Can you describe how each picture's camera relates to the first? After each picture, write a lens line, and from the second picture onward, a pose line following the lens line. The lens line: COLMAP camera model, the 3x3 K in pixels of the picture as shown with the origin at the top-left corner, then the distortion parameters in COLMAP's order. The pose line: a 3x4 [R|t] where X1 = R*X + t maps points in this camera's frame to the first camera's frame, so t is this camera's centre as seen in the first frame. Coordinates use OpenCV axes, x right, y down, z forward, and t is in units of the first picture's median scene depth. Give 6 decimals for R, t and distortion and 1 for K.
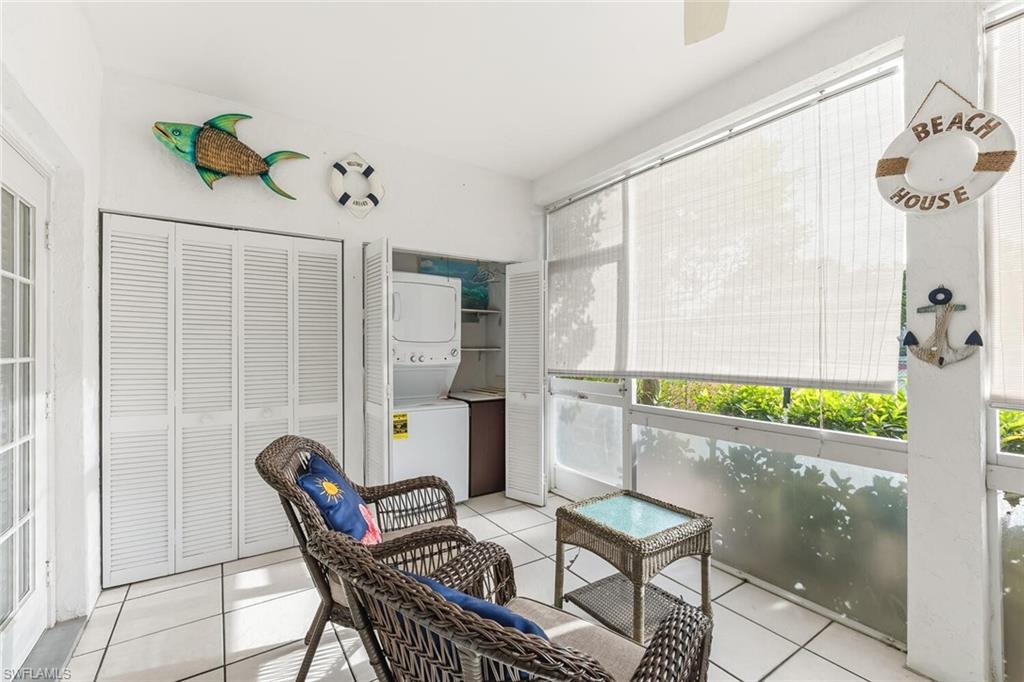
lens RADIAL K [[433.3, 0, 512.5], [0, 433.3, 345.5], [0, 0, 1]] dist [-0.011896, 0.000427]
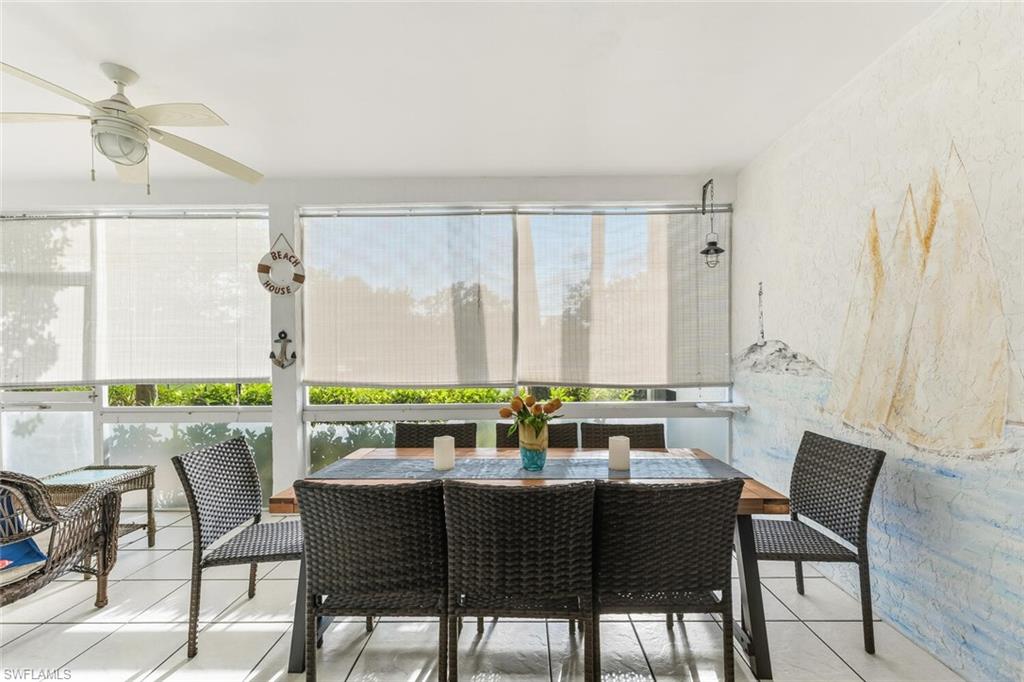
lens RADIAL K [[433.3, 0, 532.2], [0, 433.3, 350.7], [0, 0, 1]] dist [-0.011896, 0.000427]
pose [[0.549802, -0.008935, 0.835247, -0.060406], [0.002784, 0.999957, 0.008865, -0.028885], [-0.835290, -0.002549, 0.549803, -0.653017]]
